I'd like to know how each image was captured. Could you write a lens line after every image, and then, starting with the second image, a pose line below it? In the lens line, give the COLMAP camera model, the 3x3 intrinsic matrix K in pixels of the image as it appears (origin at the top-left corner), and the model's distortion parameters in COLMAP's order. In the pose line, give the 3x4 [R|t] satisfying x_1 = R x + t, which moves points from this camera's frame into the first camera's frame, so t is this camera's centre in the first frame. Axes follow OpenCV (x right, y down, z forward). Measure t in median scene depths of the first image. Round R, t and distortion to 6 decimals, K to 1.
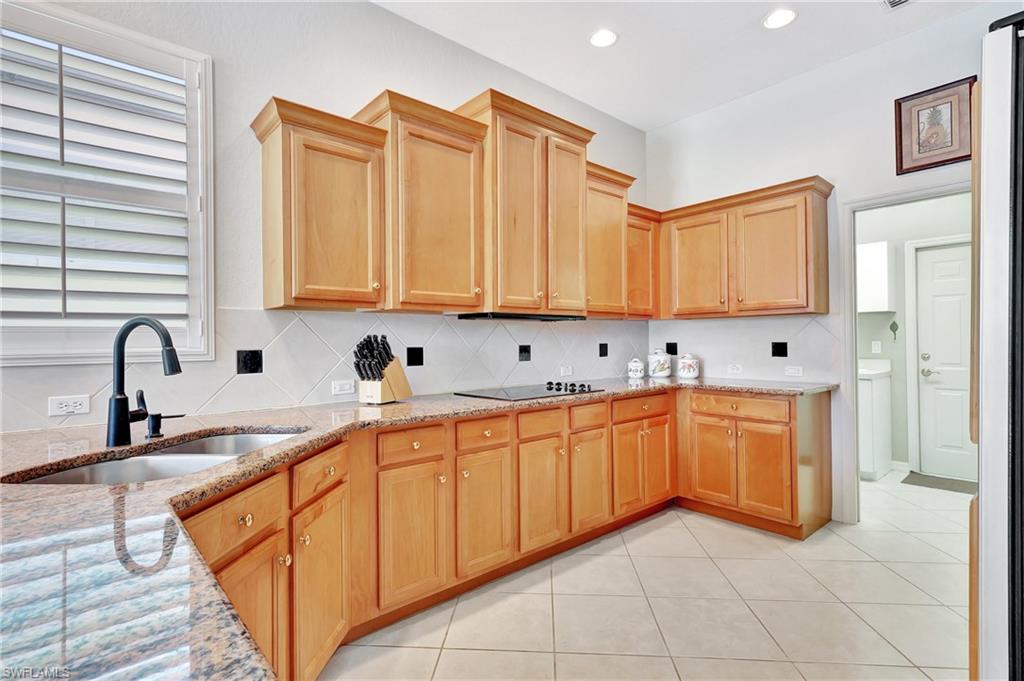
lens RADIAL K [[493.9, 0, 509.2], [0, 493.9, 336.0], [0, 0, 1]] dist [-0.000565, -0.000538]
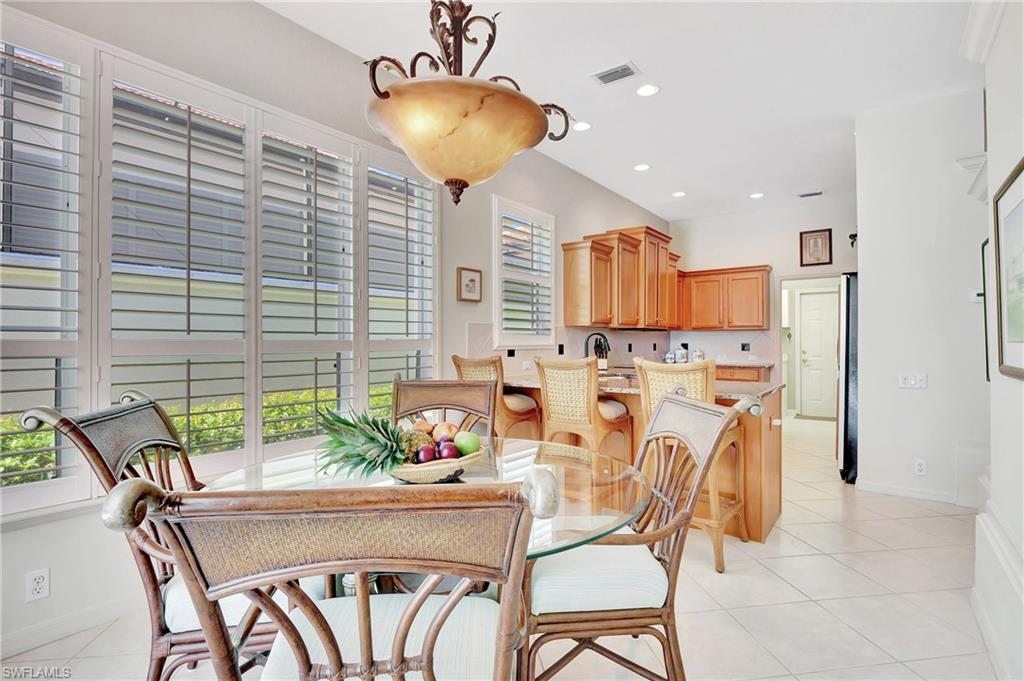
lens RADIAL K [[481.7, 0, 512.0], [0, 481.7, 340.5], [0, 0, 1]] dist [-0.047165, 0.000051]
pose [[0.982915, 0.009000, 0.183839, -0.807681], [-0.009929, 0.999942, 0.004136, 0.002857], [-0.183792, -0.005891, 0.982948, -0.780020]]
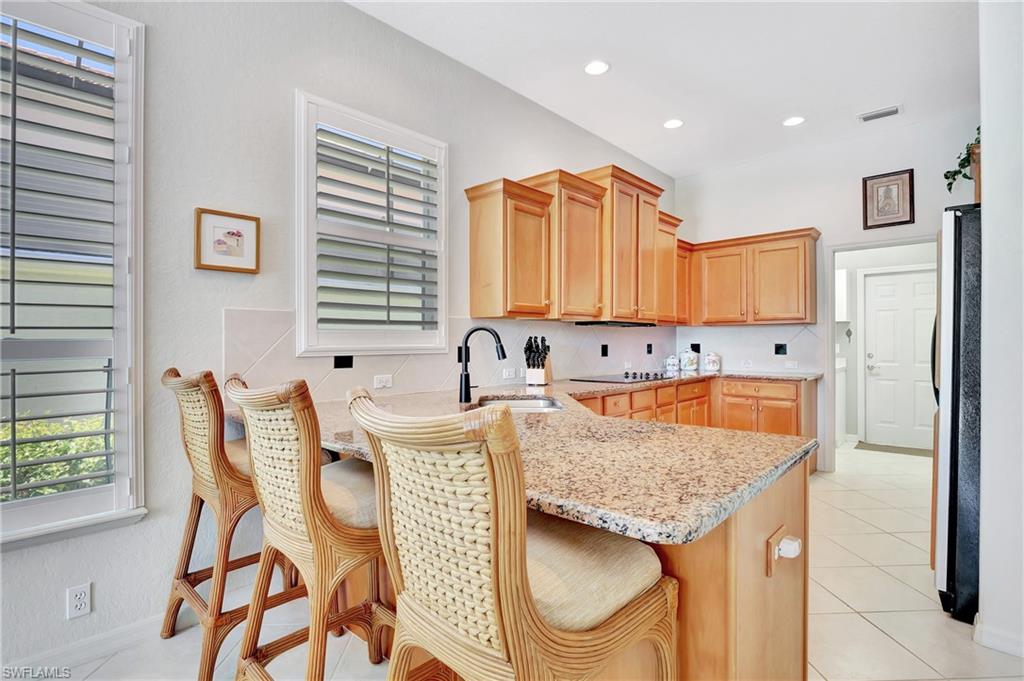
lens RADIAL K [[493.9, 0, 512.0], [0, 493.9, 340.5], [0, 0, 1]] dist [-0.031883, -0.000580]
pose [[0.994981, 0.007479, 0.099781, -0.372930], [-0.008148, 0.999947, 0.006298, 0.000802], [-0.099729, -0.007080, 0.994989, -0.309932]]
